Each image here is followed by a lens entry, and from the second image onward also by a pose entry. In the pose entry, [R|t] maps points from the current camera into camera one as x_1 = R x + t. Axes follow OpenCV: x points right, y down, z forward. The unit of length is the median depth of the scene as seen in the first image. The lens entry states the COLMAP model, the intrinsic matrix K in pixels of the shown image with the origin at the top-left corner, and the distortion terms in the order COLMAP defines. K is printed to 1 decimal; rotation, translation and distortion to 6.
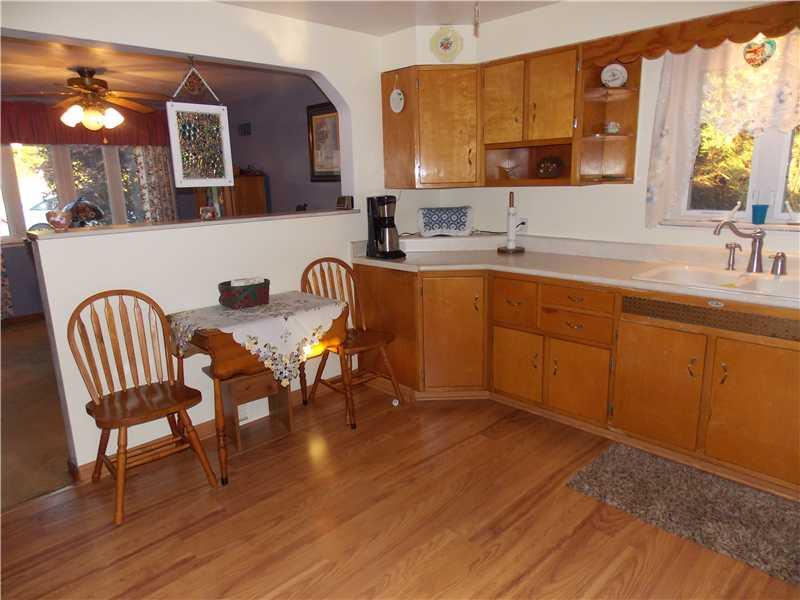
lens RADIAL K [[531.2, 0, 400.4], [0, 531.2, 293.9], [0, 0, 1]] dist [0.008172, -0.003808]
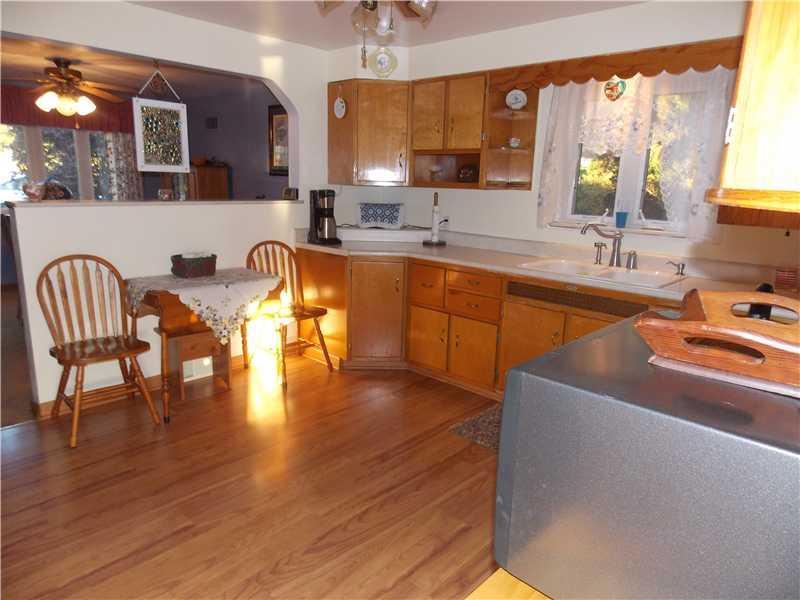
lens RADIAL K [[531.2, 0, 400.4], [0, 531.2, 293.9], [0, 0, 1]] dist [0.008172, -0.003808]
pose [[0.997681, 0.046034, 0.050133, 0.102383], [-0.045840, 0.998936, -0.005013, 0.046808], [-0.050310, 0.002703, 0.998730, -0.185590]]
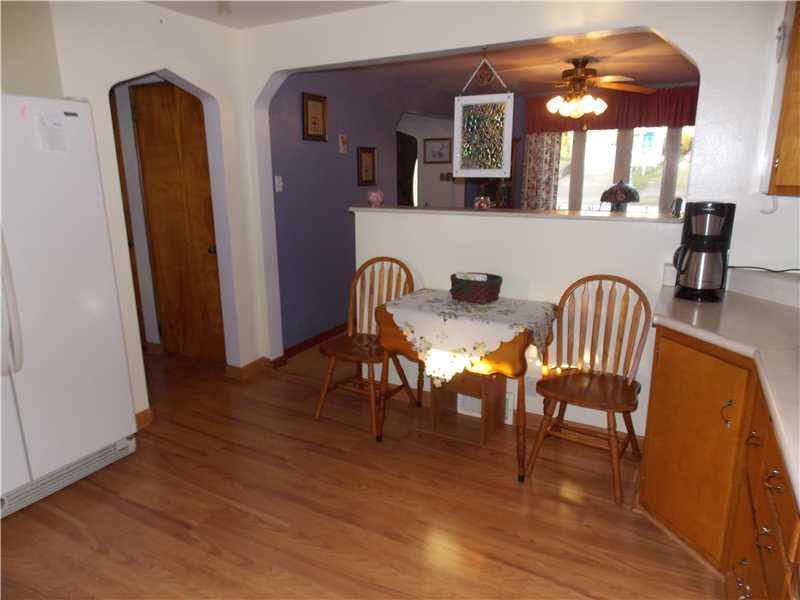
lens RADIAL K [[531.2, 0, 400.4], [0, 531.2, 293.9], [0, 0, 1]] dist [0.008172, -0.003808]
pose [[0.297357, 0.246546, -0.922385, 0.572599], [-0.208096, 0.959594, 0.189406, -0.147361], [0.931813, 0.135623, 0.336648, 0.544111]]
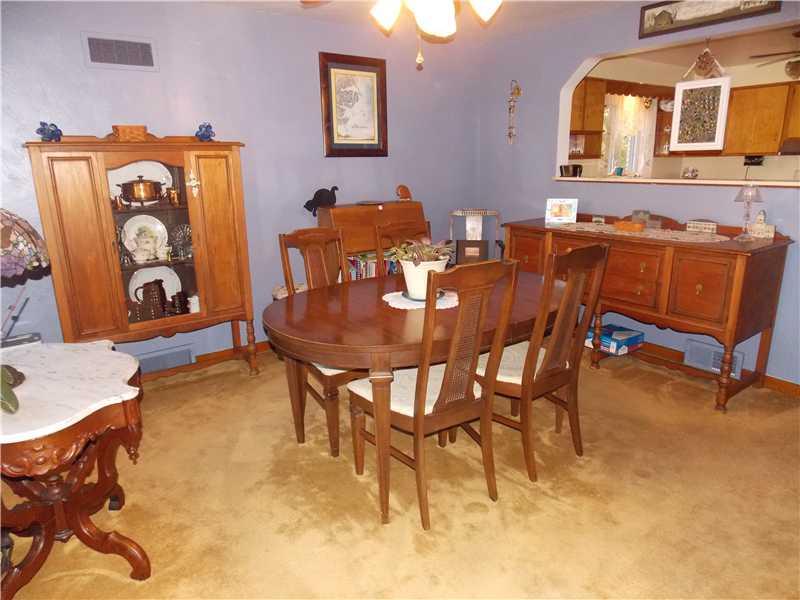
lens RADIAL K [[531.2, 0, 400.4], [0, 531.2, 293.9], [0, 0, 1]] dist [0.008172, -0.003808]
pose [[0.145582, -0.220247, 0.964519, -1.664196], [0.224792, 0.956771, 0.184548, -0.260510], [-0.963470, 0.189950, 0.188798, 1.461562]]
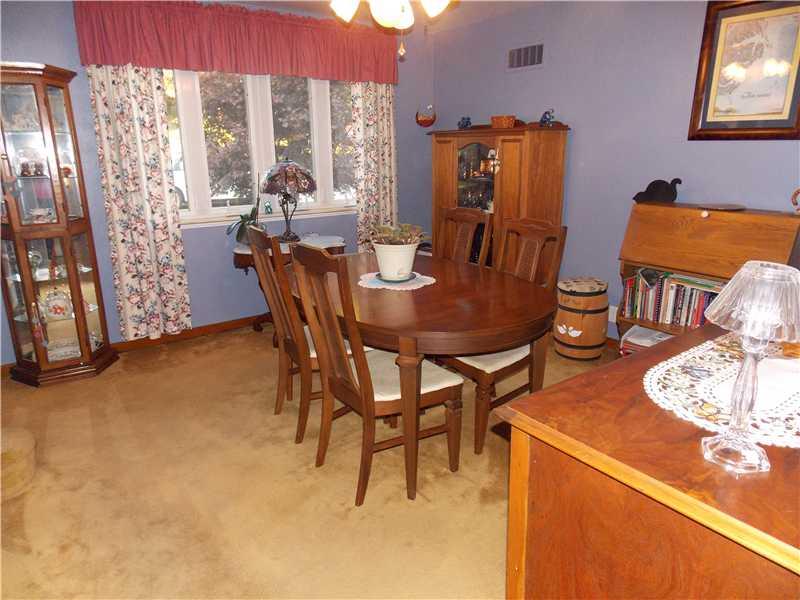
lens RADIAL K [[531.2, 0, 400.4], [0, 531.2, 293.9], [0, 0, 1]] dist [0.008172, -0.003808]
pose [[0.989996, 0.059770, -0.127812, -0.715206], [-0.052359, 0.996789, 0.060581, -0.117247], [0.131023, -0.053283, 0.989946, 0.697215]]
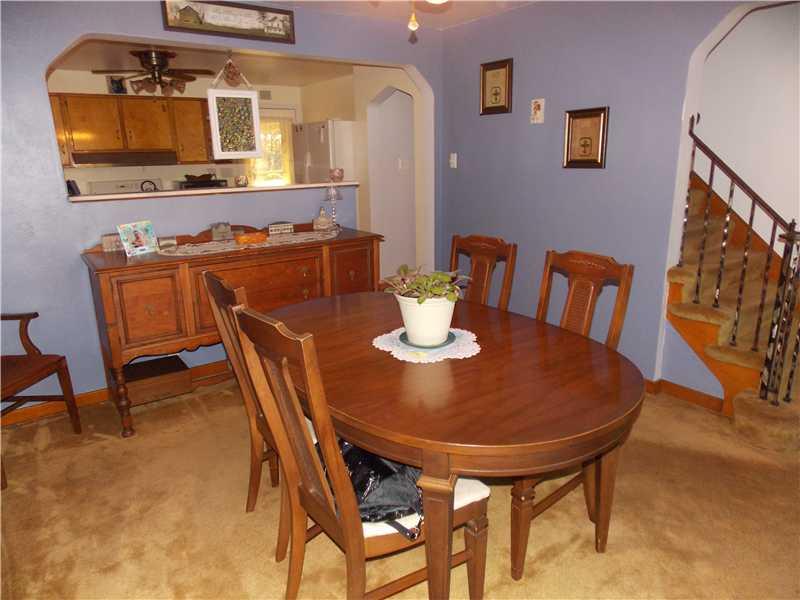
lens RADIAL K [[531.2, 0, 400.4], [0, 531.2, 293.9], [0, 0, 1]] dist [0.008172, -0.003808]
pose [[-0.987046, 0.011394, 0.160034, -0.912646], [0.083222, 0.889151, 0.449983, -0.439858], [-0.137167, 0.457472, -0.878581, 2.143796]]
